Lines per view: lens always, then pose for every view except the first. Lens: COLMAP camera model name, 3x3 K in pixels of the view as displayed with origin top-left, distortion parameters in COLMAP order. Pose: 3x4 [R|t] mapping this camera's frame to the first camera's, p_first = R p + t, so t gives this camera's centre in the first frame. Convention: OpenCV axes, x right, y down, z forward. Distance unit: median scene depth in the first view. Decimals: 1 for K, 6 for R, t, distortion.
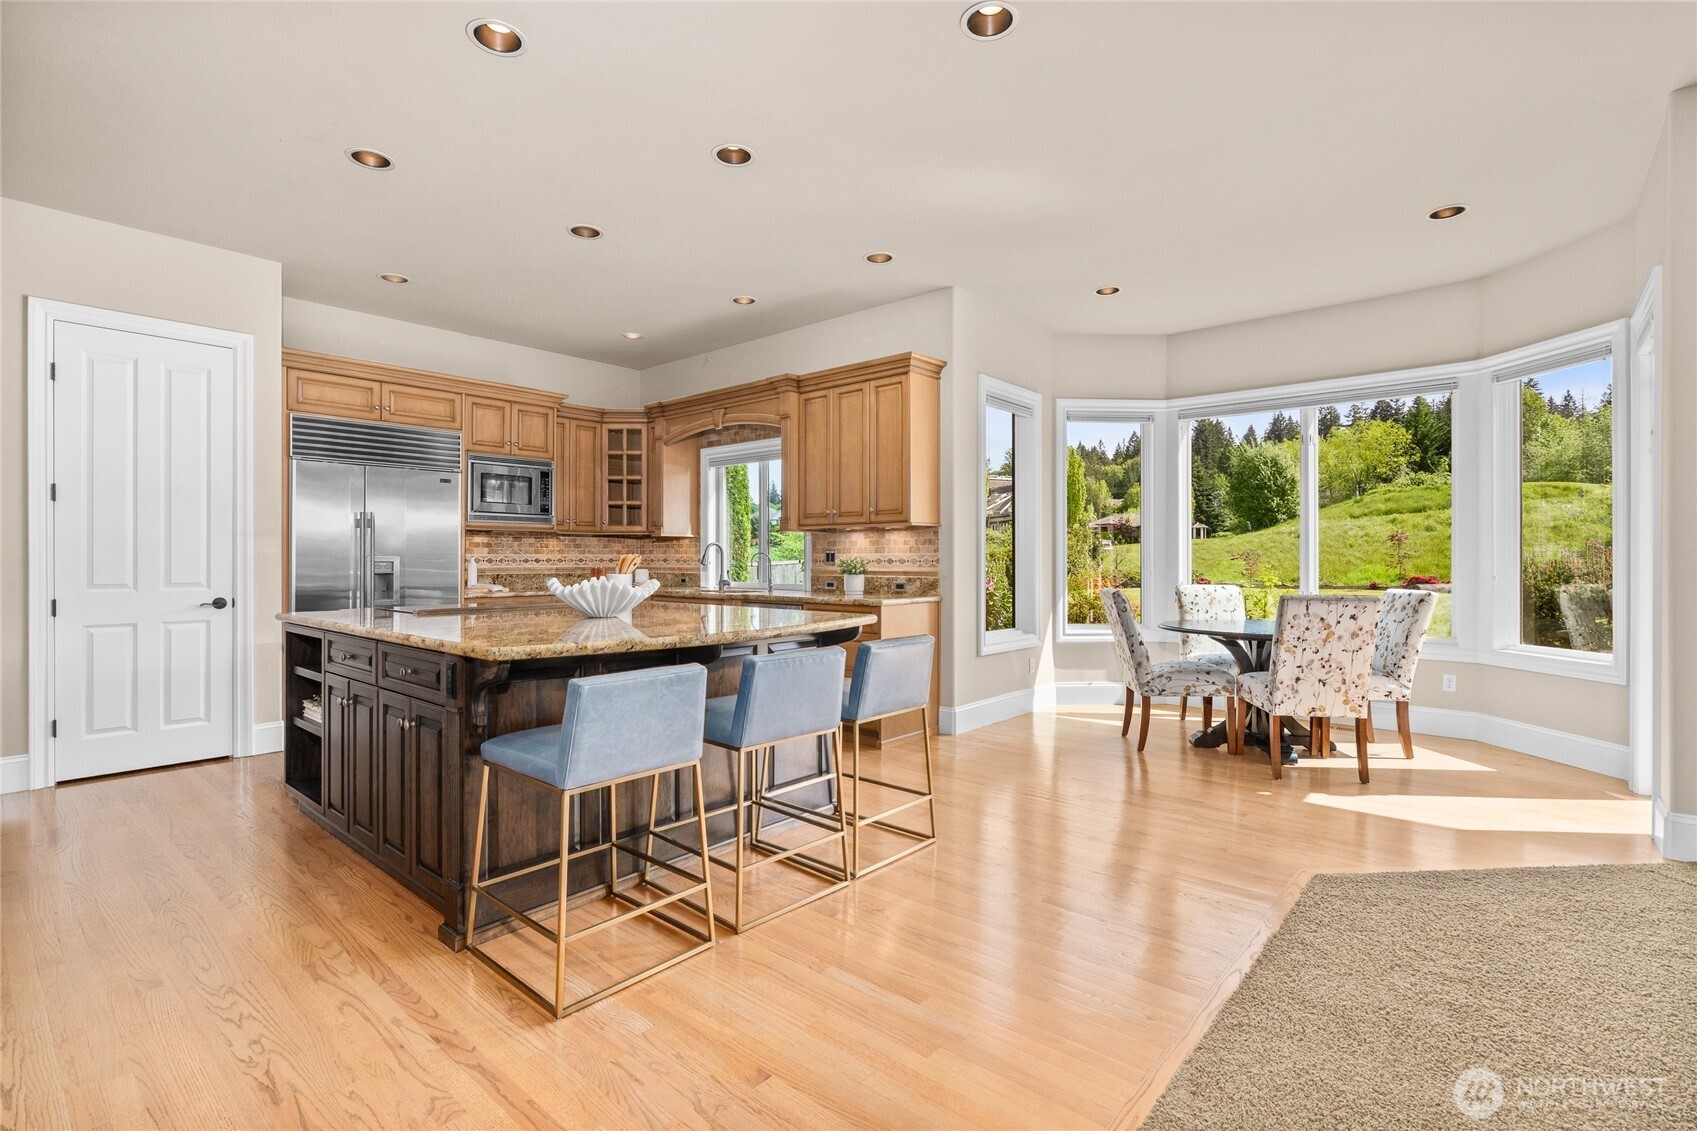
lens RADIAL K [[804.6, 0, 858.3], [0, 804.6, 556.2], [0, 0, 1]] dist [0.006348, 0.000573]
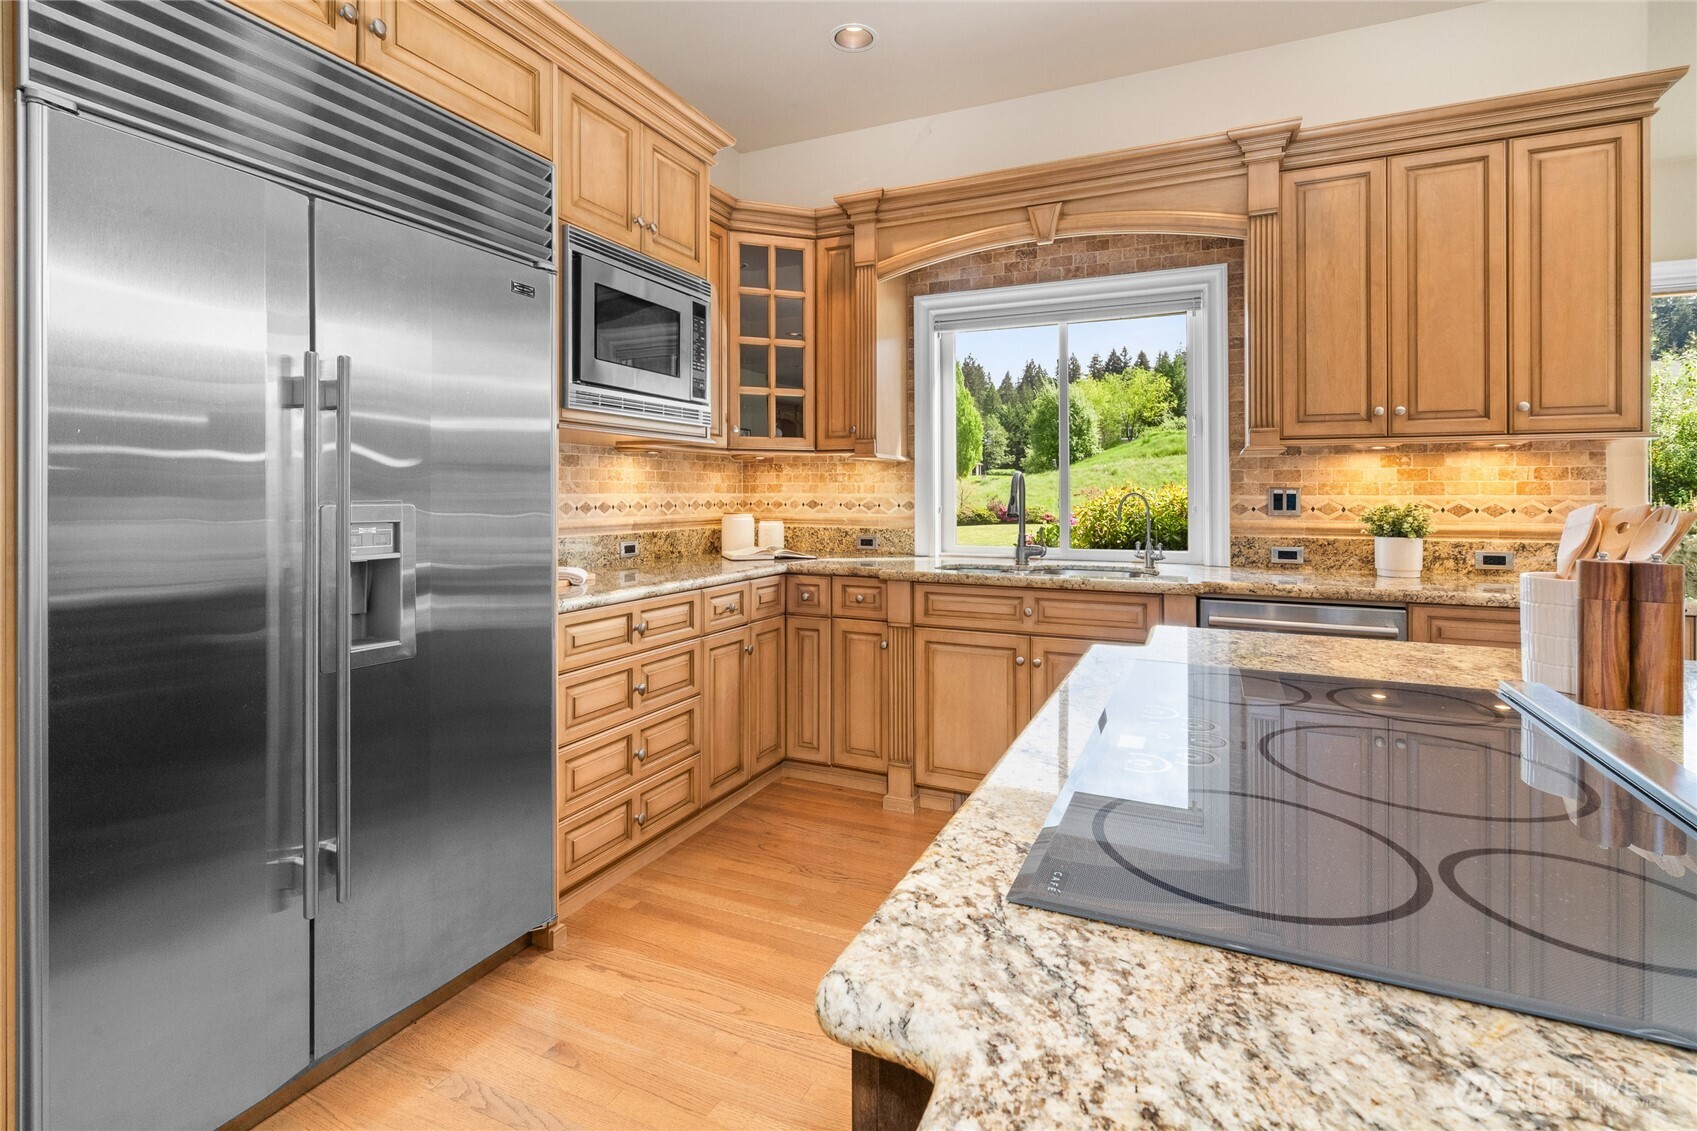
lens RADIAL K [[804.6, 0, 859.1], [0, 804.6, 485.9], [0, 0, 1]] dist [0.006348, 0.000573]
pose [[0.956081, 0.004769, 0.293063, -0.446339], [-0.002847, 0.999972, -0.006984, -0.004471], [-0.293088, 0.005843, 0.956068, 0.578139]]
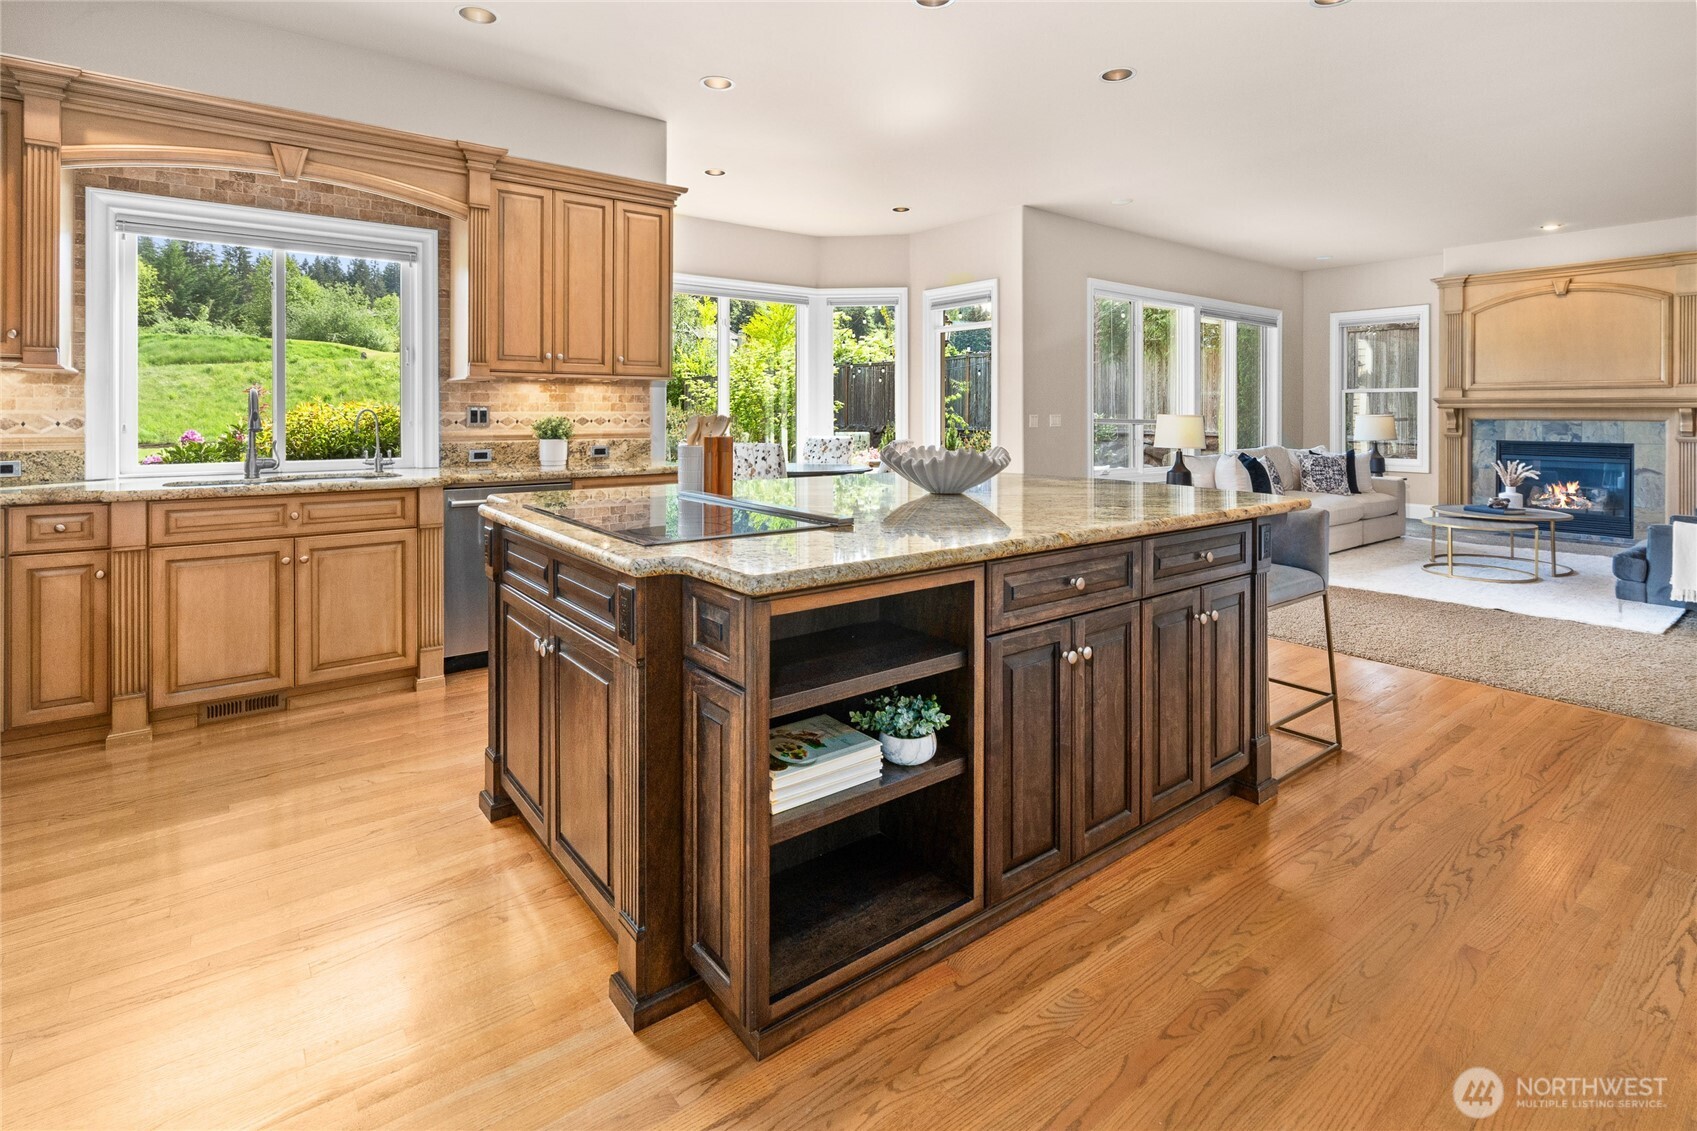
lens RADIAL K [[804.6, 0, 852.3], [0, 804.6, 417.1], [0, 0, 1]] dist [0.006348, 0.000573]
pose [[0.184346, -0.006077, 0.982843, -0.661848], [-0.005084, 0.999962, 0.007136, -0.004826], [-0.982848, -0.006312, 0.184308, 0.544074]]
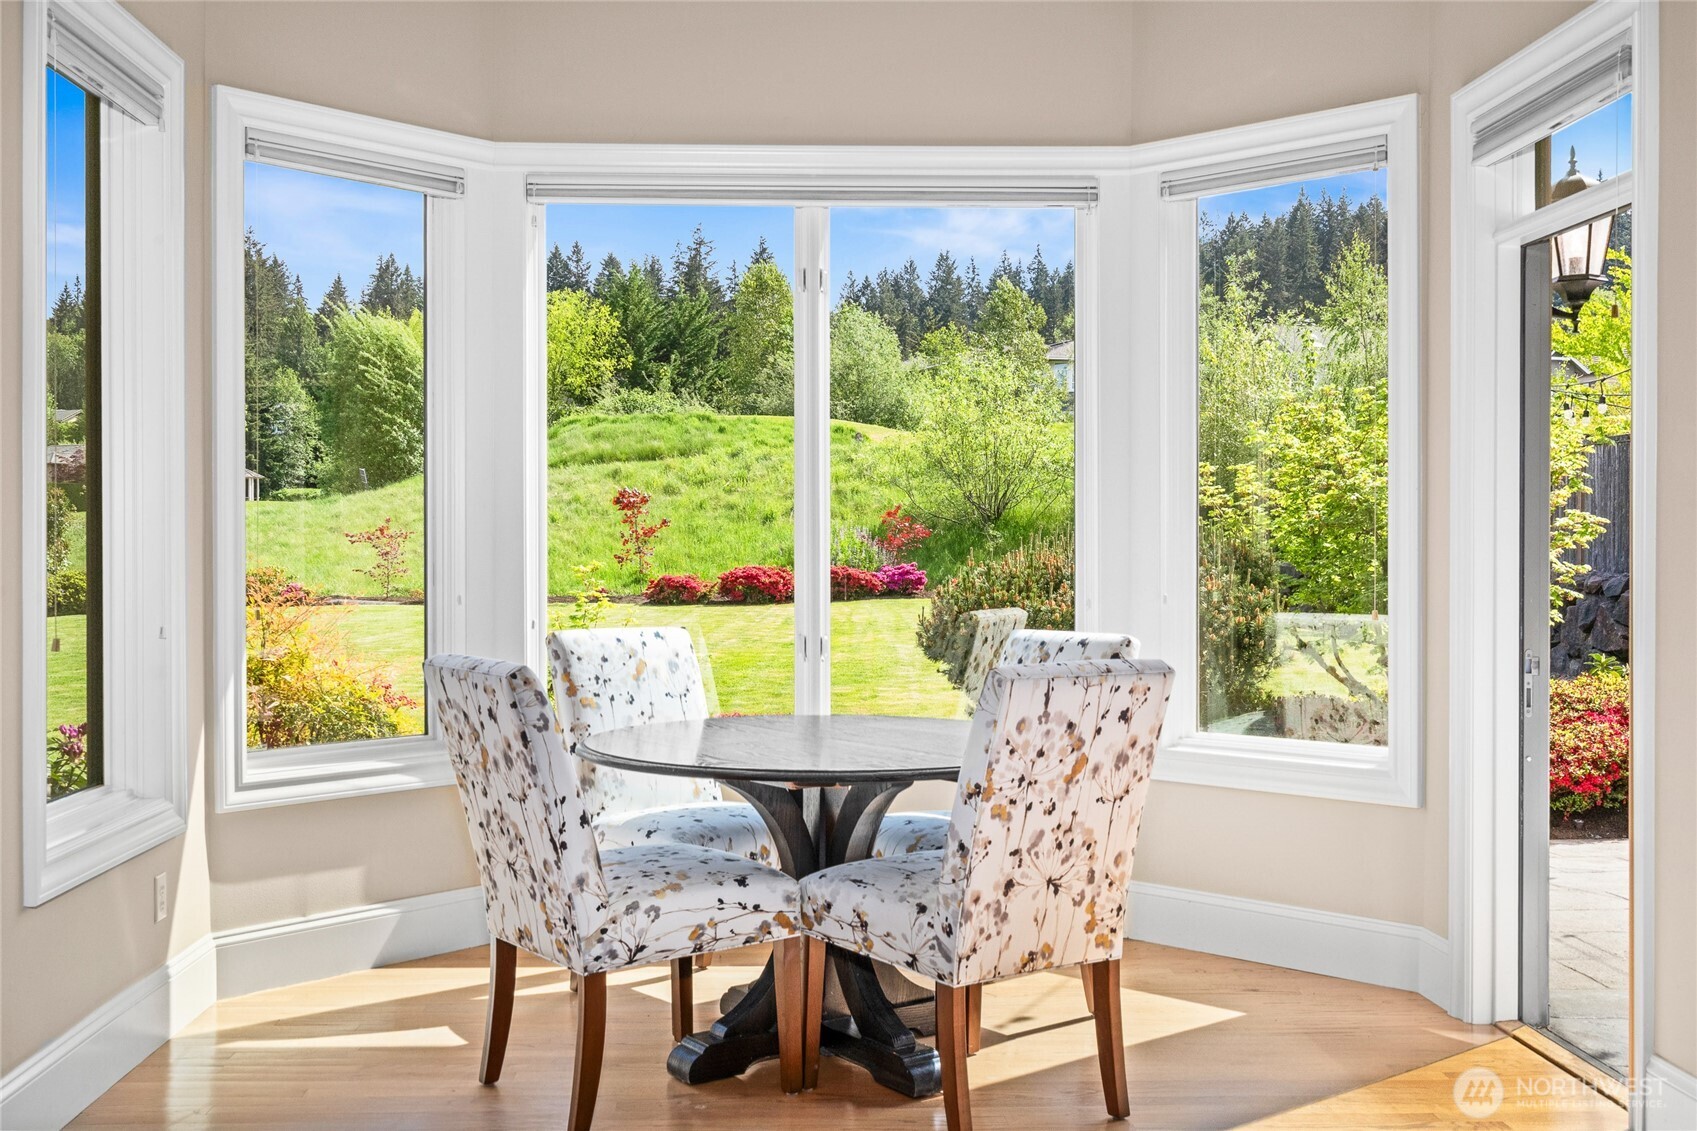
lens RADIAL K [[1692.5, 0, 847.9], [0, 1692.5, 563.1], [0, 0, 1]] dist [-0.055987, 0.000000]
pose [[0.727206, -0.007047, 0.686383, -0.040402], [-0.004308, 0.999881, 0.014830, -0.007984], [-0.686406, -0.013741, 0.727089, 0.324234]]
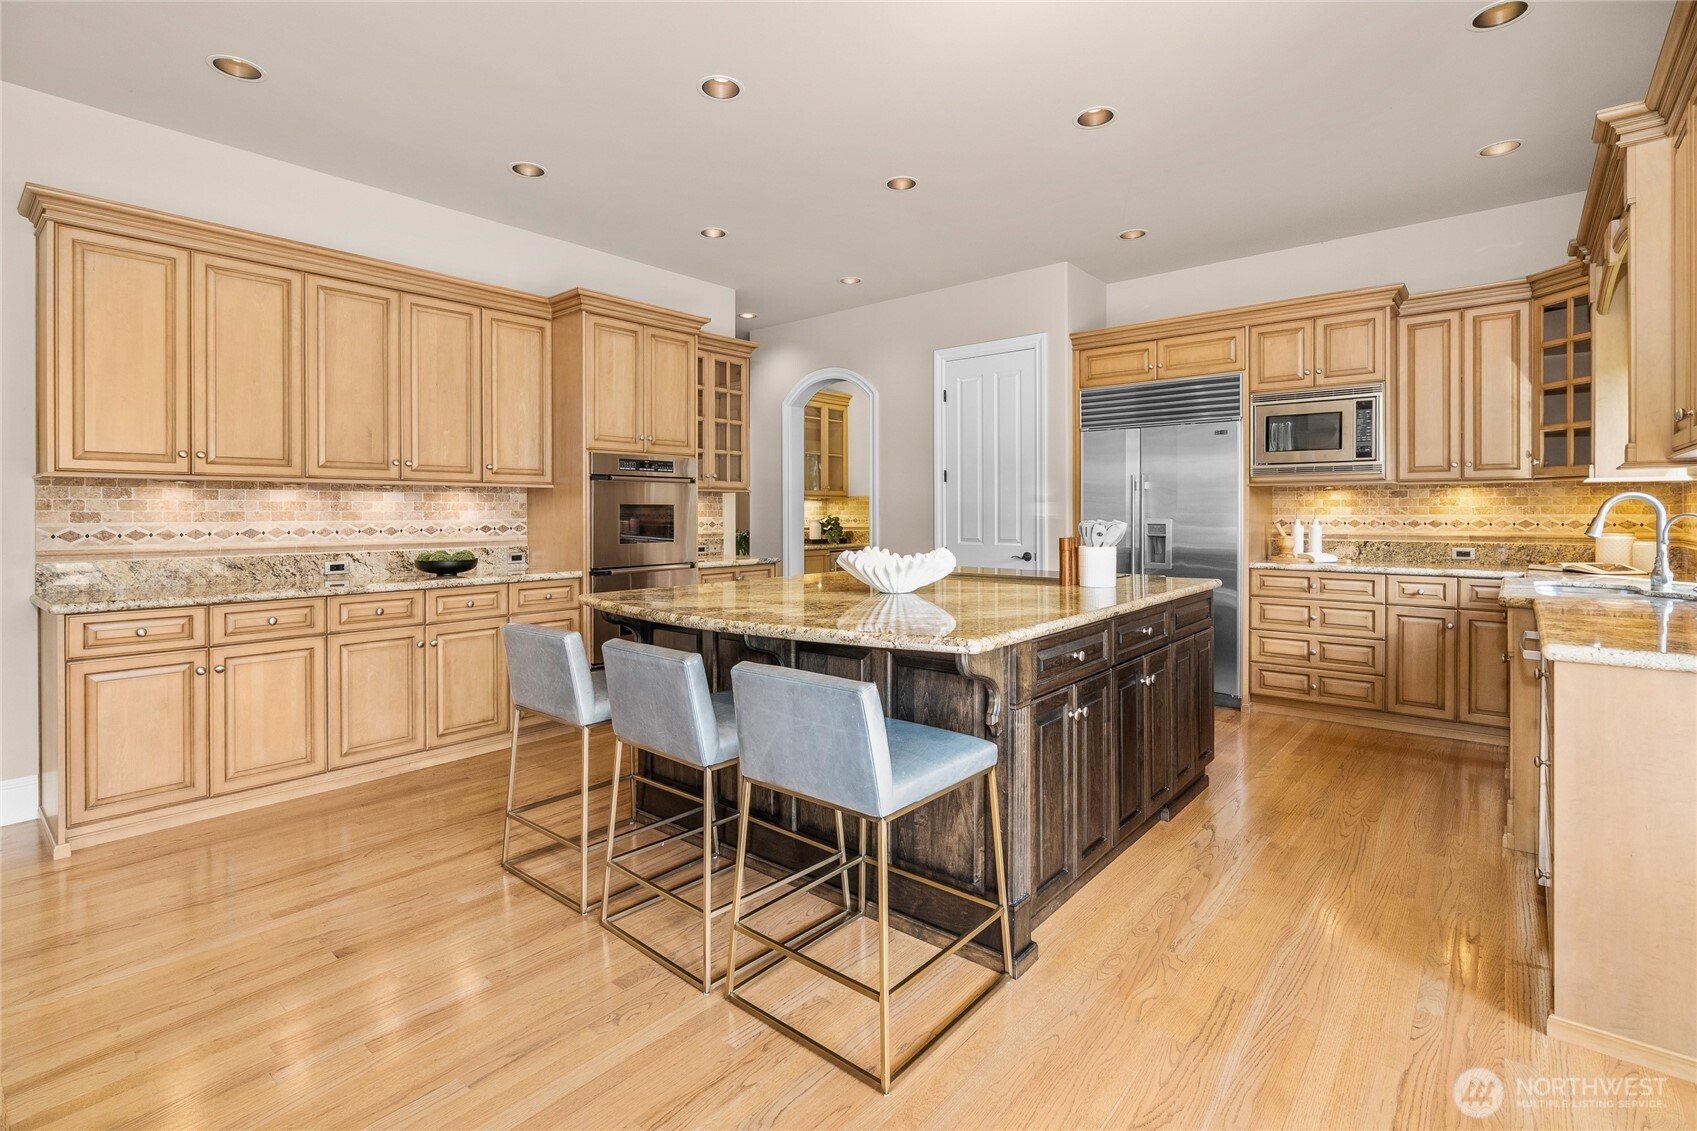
lens RADIAL K [[804.6, 0, 818.7], [0, 804.6, 511.1], [0, 0, 1]] dist [0.006348, 0.000573]
pose [[0.000693, -0.002635, -0.999996, 0.340808], [0.006487, 0.999975, -0.002631, -0.008089], [0.999979, -0.006486, 0.000710, 0.527394]]
